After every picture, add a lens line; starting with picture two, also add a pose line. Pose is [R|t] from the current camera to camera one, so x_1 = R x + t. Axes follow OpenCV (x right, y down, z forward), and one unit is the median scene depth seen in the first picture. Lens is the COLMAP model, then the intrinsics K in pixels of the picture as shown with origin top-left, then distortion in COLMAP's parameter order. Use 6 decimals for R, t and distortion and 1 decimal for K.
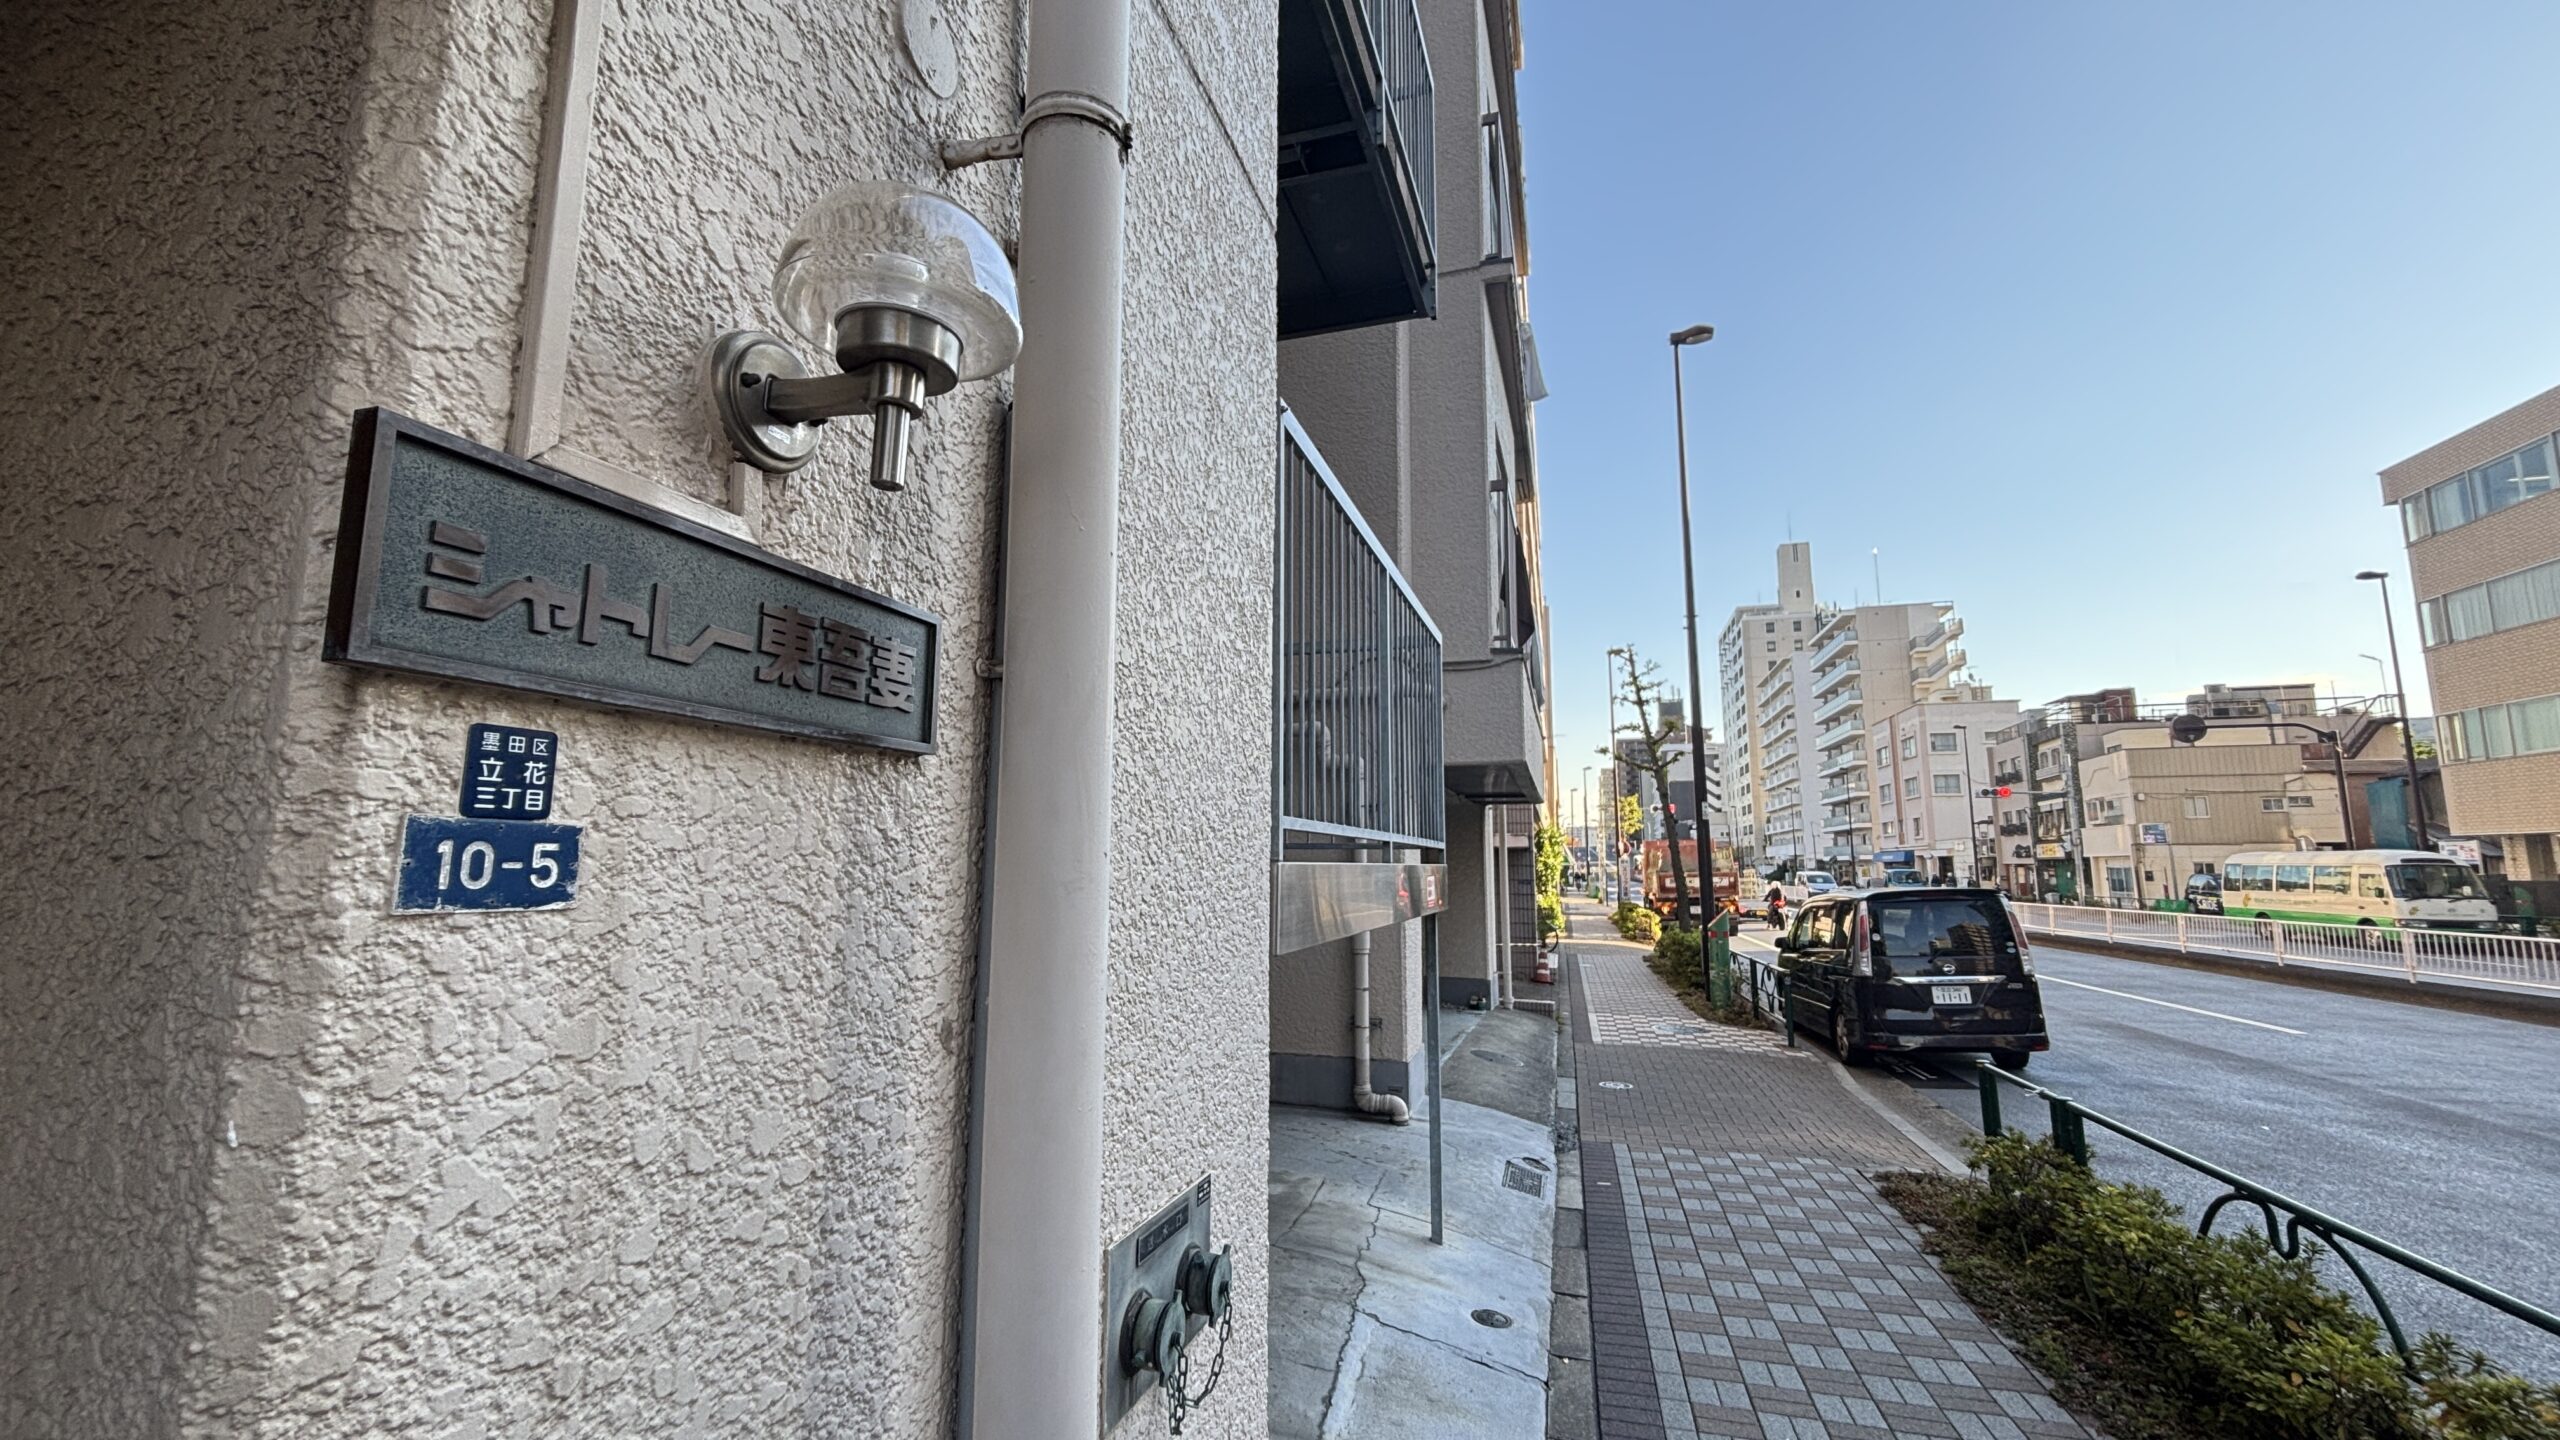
lens RADIAL K [[1023.4, 0, 1280.0], [0, 1023.4, 720.0], [0, 0, 1]] dist [-0.017236, 0.007269]
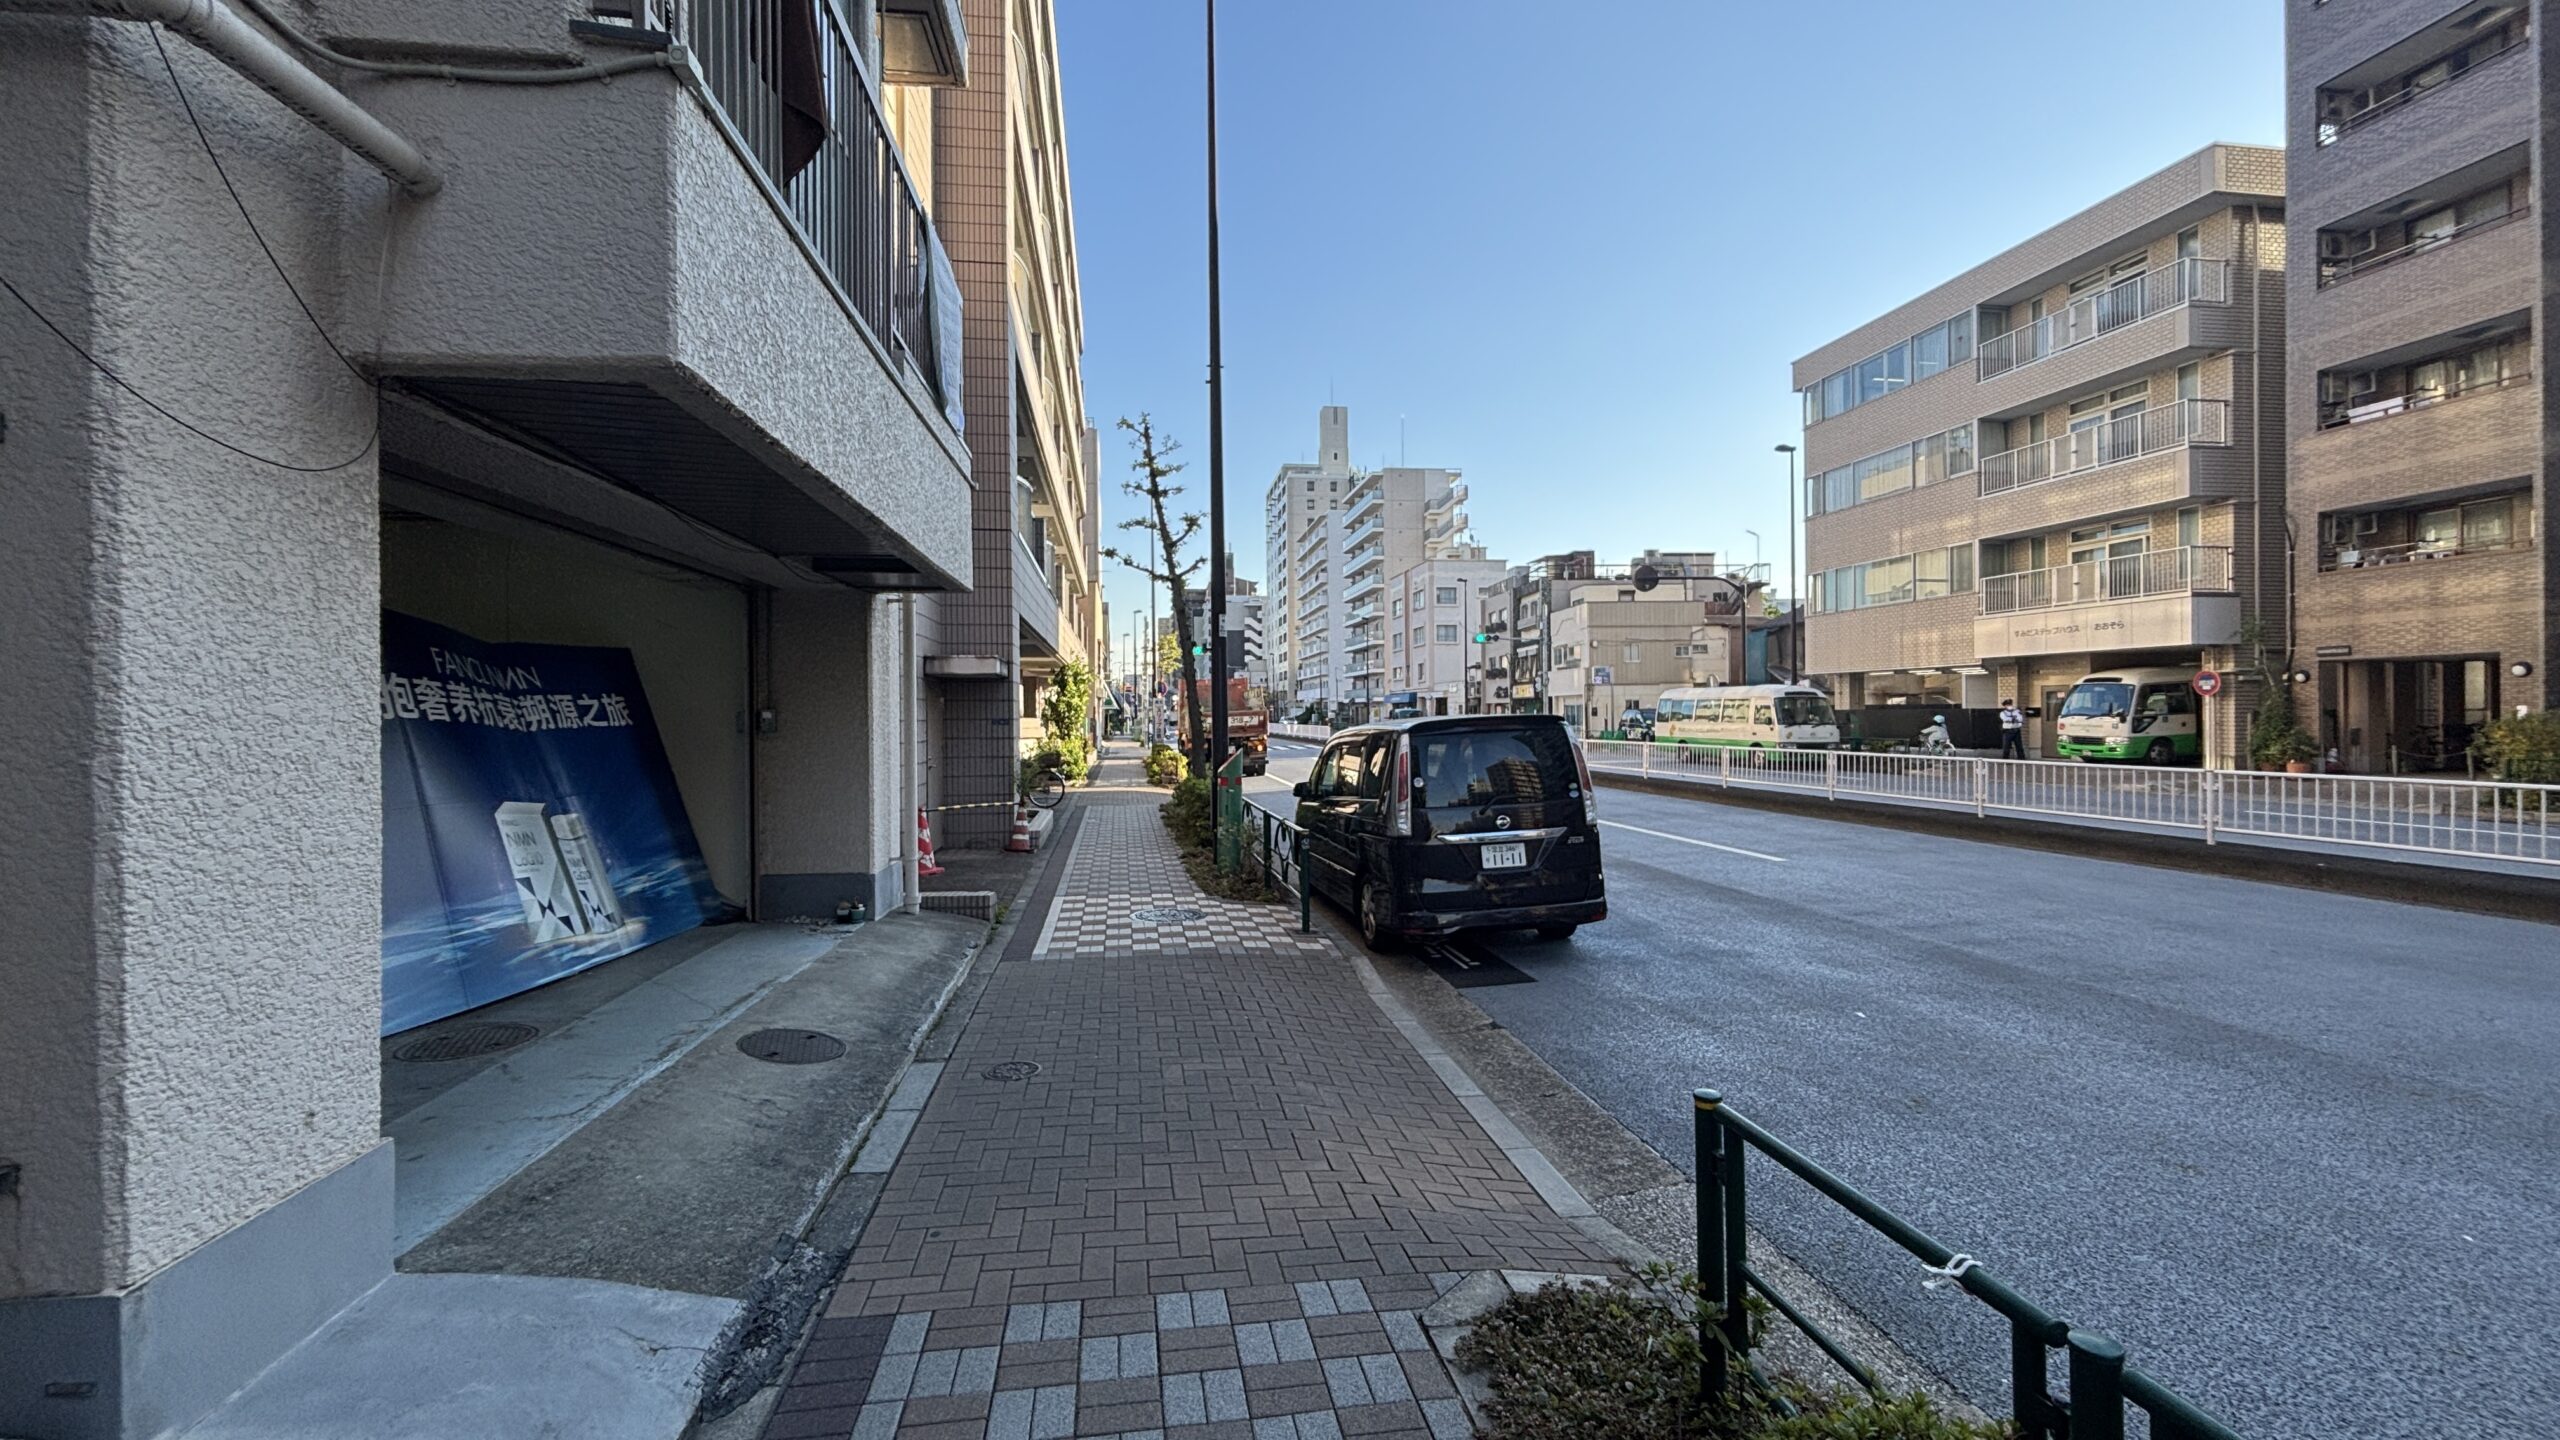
lens RADIAL K [[1023.4, 0, 1280.0], [0, 1023.4, 720.0], [0, 0, 1]] dist [-0.017236, 0.007269]
pose [[0.911142, -0.015343, 0.411807, 0.051364], [-0.046205, 0.989202, 0.139087, 0.018986], [-0.409495, -0.145756, 0.900594, 0.102287]]
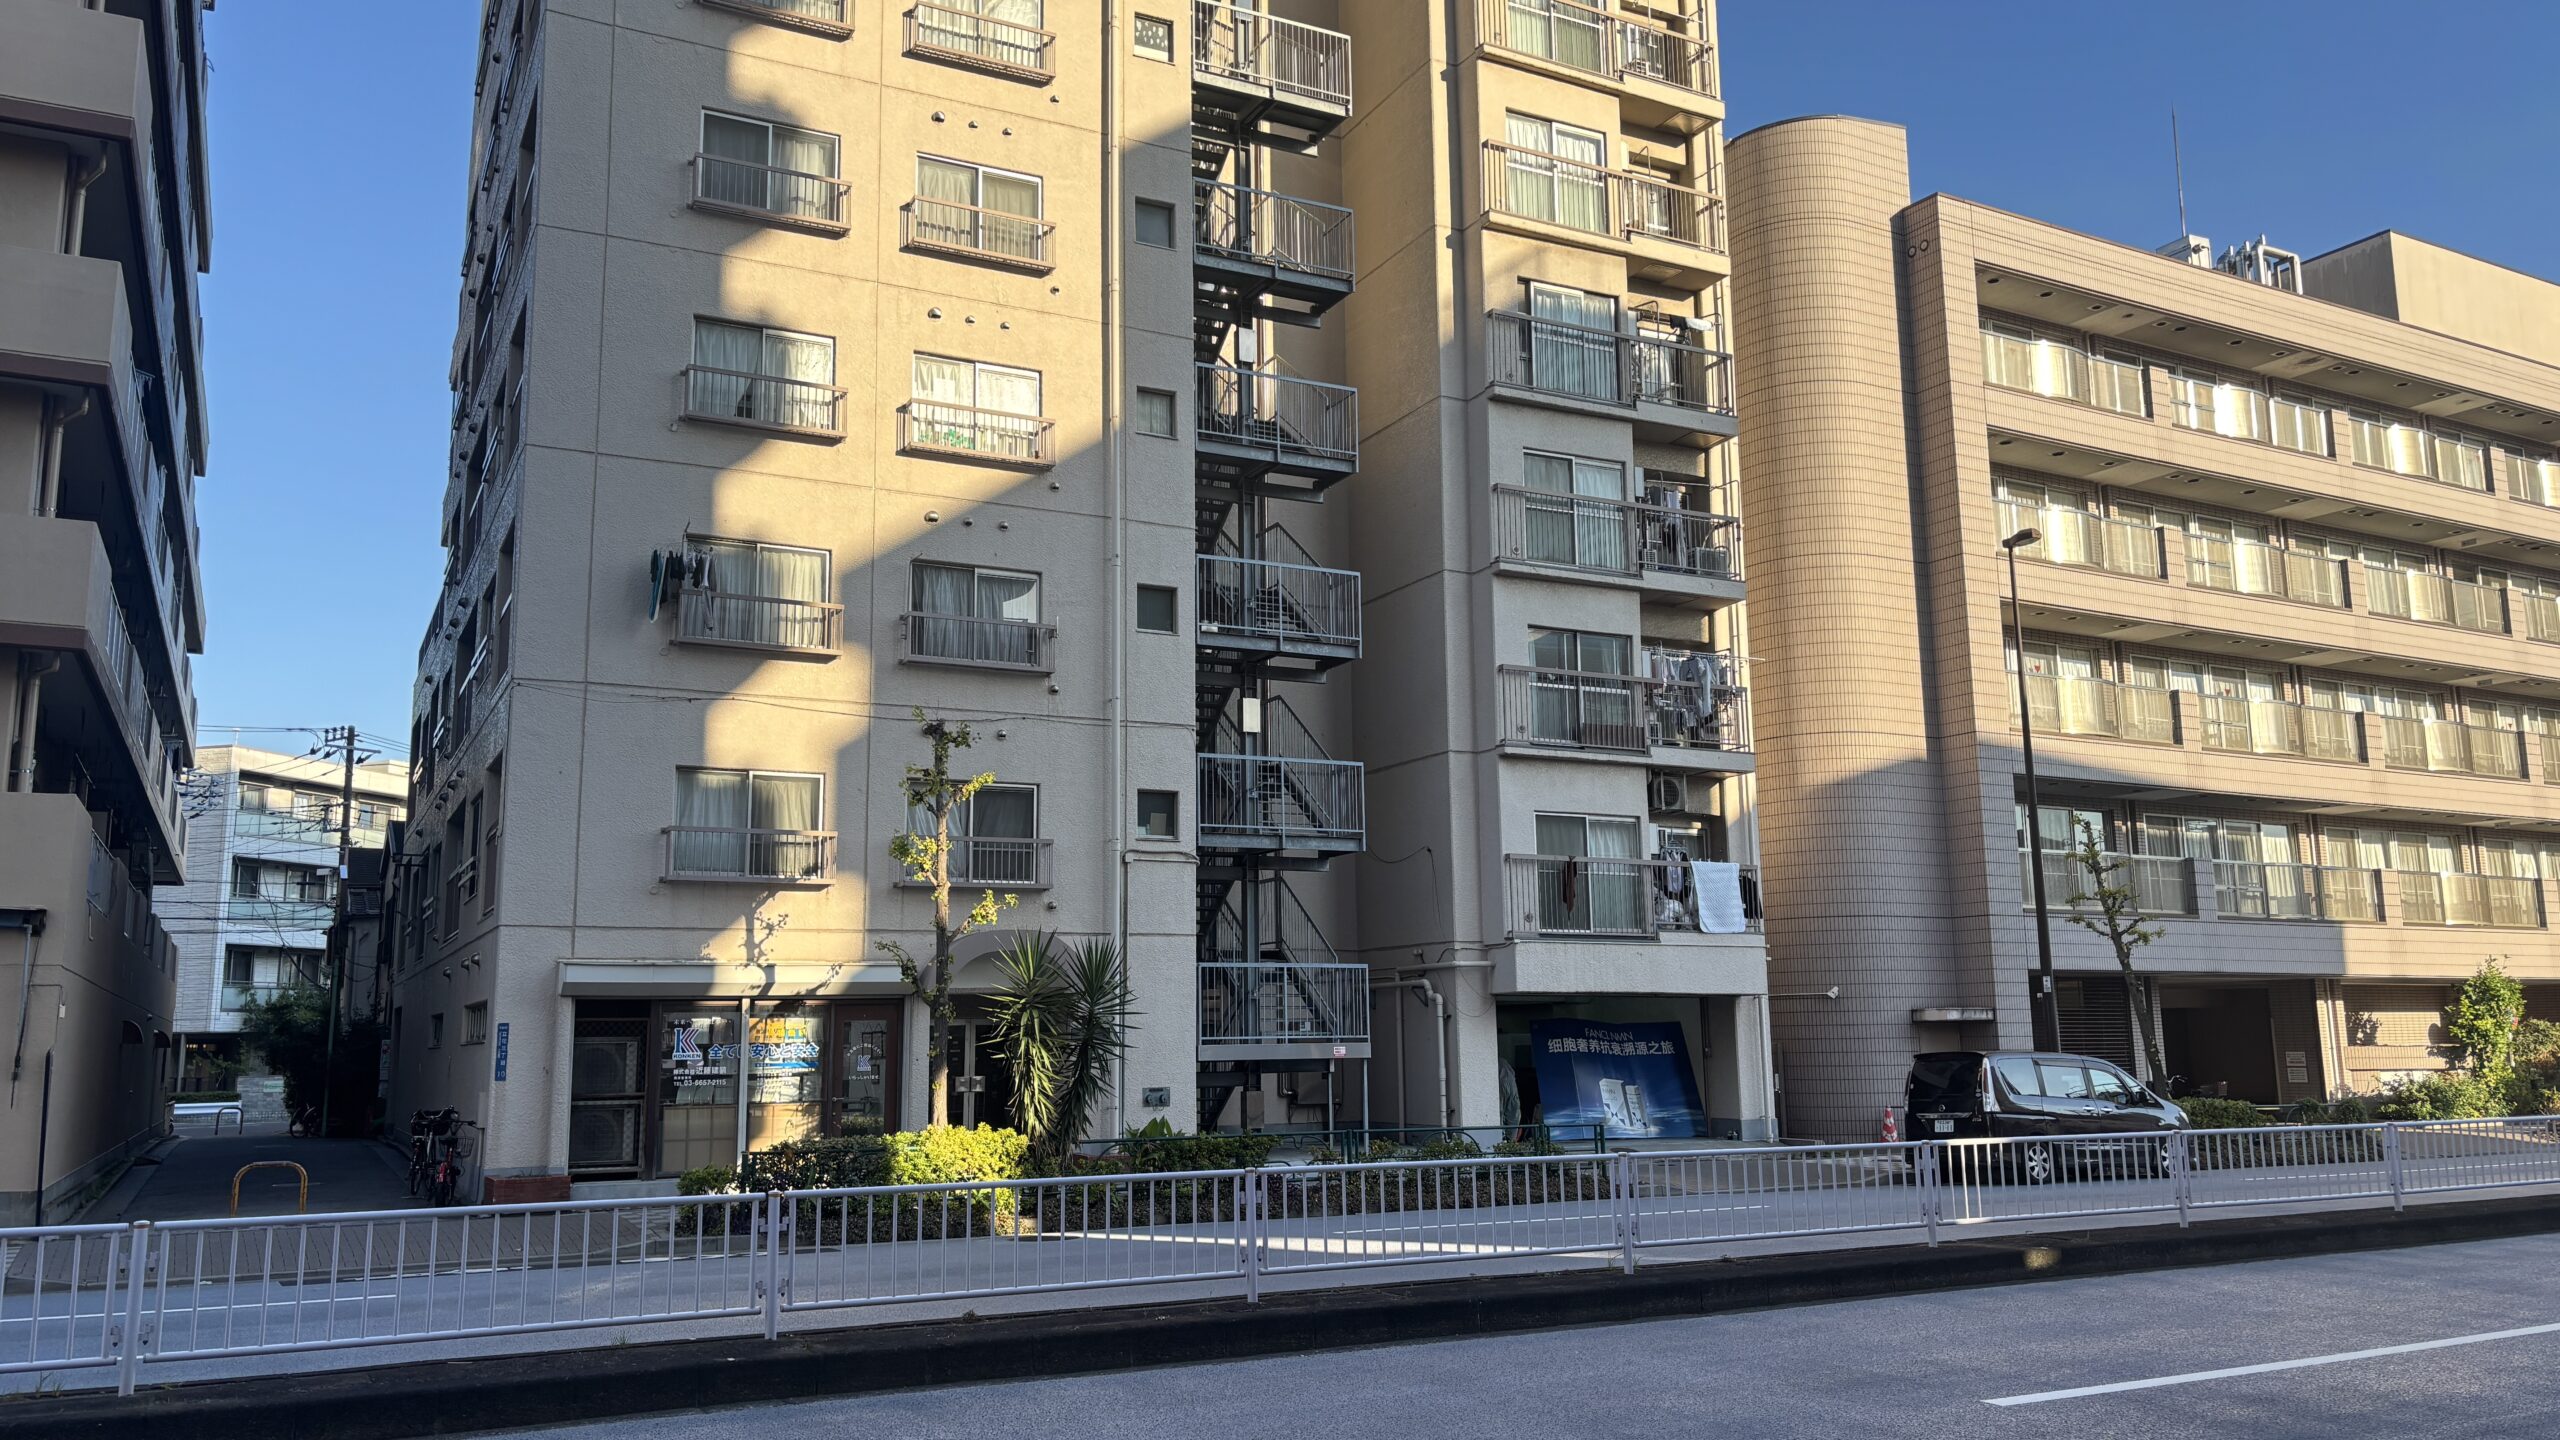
lens RADIAL K [[1909.1, 0, 1280.0], [0, 1909.1, 720.0], [0, 0, 1]] dist [0.000586, -0.000071]
pose [[0.708524, -0.135604, -0.692536, 0.599288], [0.115055, 0.990430, -0.076224, -0.066463], [0.696245, -0.025673, 0.717345, -0.521510]]
